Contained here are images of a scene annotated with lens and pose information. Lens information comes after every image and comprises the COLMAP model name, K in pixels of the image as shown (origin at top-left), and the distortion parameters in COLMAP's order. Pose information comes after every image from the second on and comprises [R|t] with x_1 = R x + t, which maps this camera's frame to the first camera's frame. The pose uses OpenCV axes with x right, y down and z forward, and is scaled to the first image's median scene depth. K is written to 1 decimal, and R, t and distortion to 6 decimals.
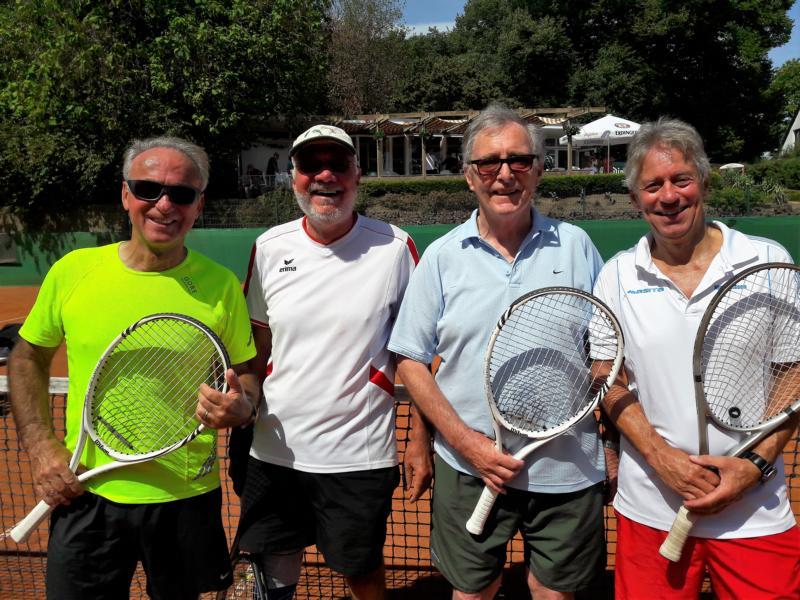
lens RADIAL K [[672.2, 0, 400.0], [0, 672.2, 300.0], [0, 0, 1]] dist [0.040773, -0.086704]
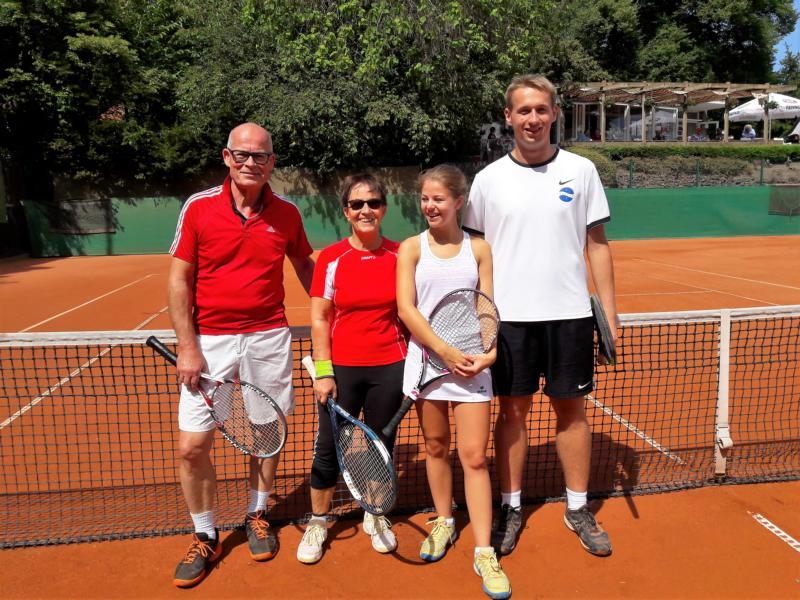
lens RADIAL K [[655.6, 0, 400.0], [0, 655.6, 300.0], [0, 0, 1]] dist [0.014793, -0.041101]
pose [[0.977498, -0.033415, 0.208281, -0.404996], [0.023134, 0.998400, 0.051603, 0.003248], [-0.209672, -0.045624, 0.976707, 0.032224]]
